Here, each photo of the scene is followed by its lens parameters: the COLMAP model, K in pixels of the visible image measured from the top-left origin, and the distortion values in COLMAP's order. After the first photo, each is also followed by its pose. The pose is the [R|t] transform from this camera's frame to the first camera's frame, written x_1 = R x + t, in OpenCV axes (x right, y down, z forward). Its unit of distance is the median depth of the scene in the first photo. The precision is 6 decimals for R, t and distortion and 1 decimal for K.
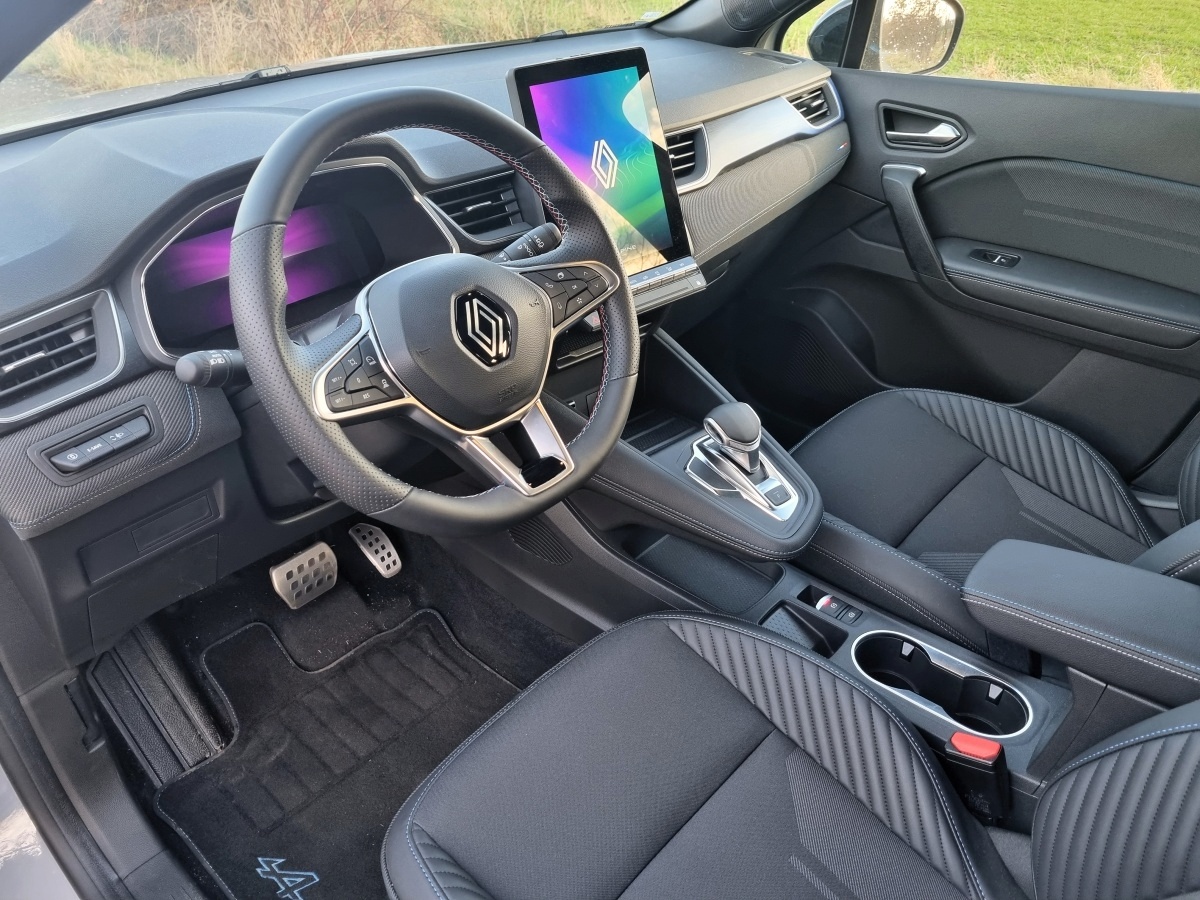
lens RADIAL K [[929.7, 0, 600.6], [0, 929.7, 449.2], [0, 0, 1]] dist [0.040930, -0.005852]
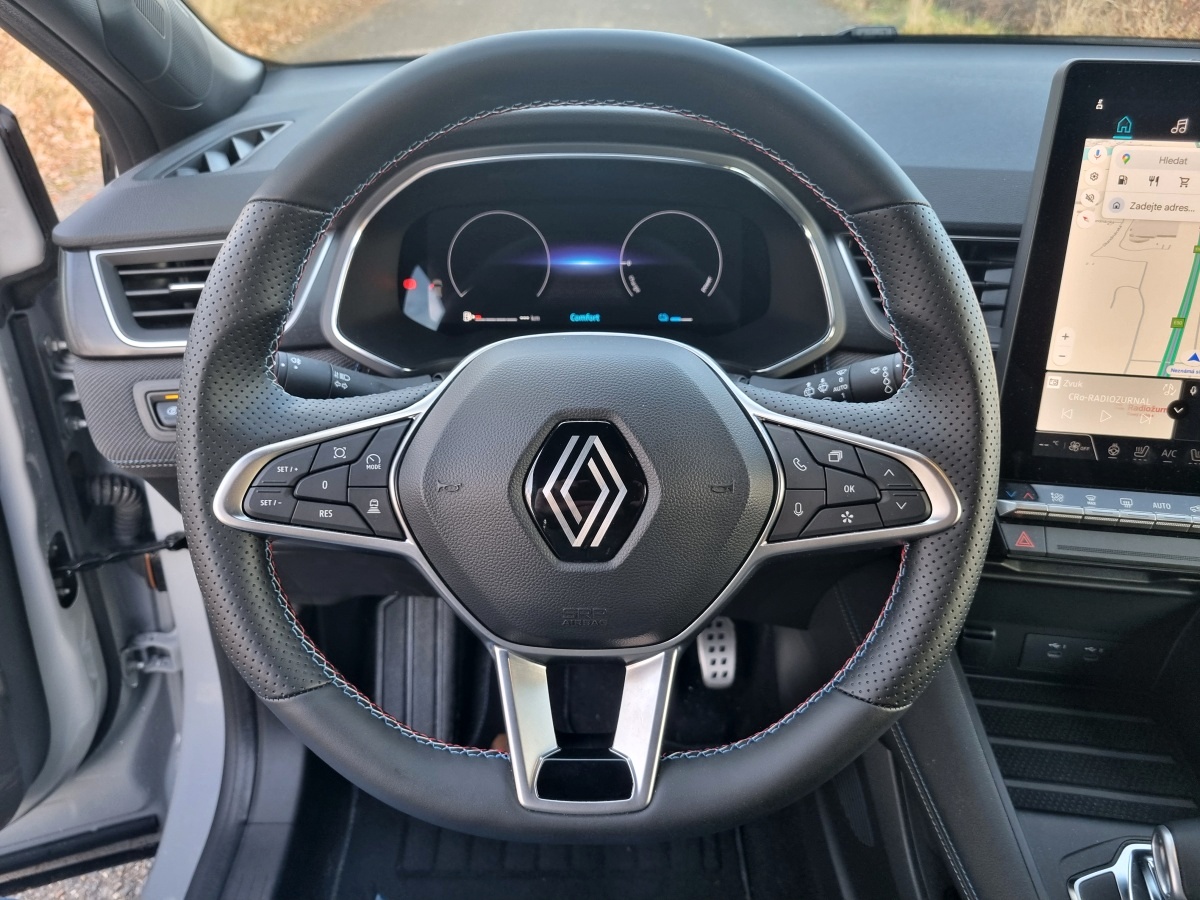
lens RADIAL K [[929.7, 0, 592.4], [0, 929.7, 452.3], [0, 0, 1]] dist [0.040930, -0.005852]
pose [[0.665330, 0.421651, -0.616074, 0.113225], [-0.411528, 0.895670, 0.168581, -0.139518], [0.622881, 0.141370, 0.769437, 0.340690]]
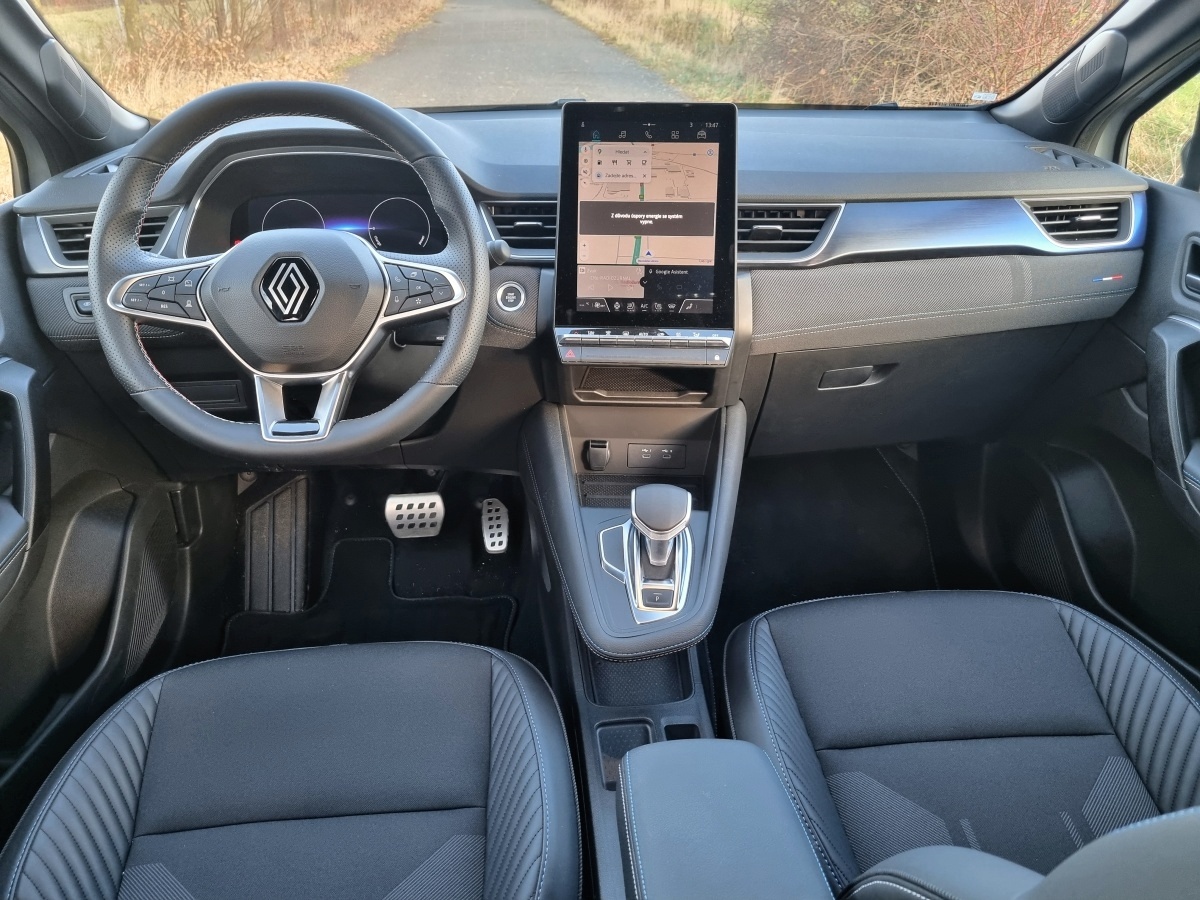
lens RADIAL K [[929.7, 0, 603.8], [0, 929.7, 457.4], [0, 0, 1]] dist [0.040930, -0.005852]
pose [[0.730796, 0.336210, -0.594054, 0.522864], [-0.377263, 0.924227, 0.058972, -0.087869], [0.568868, 0.181018, 0.802260, 0.195078]]
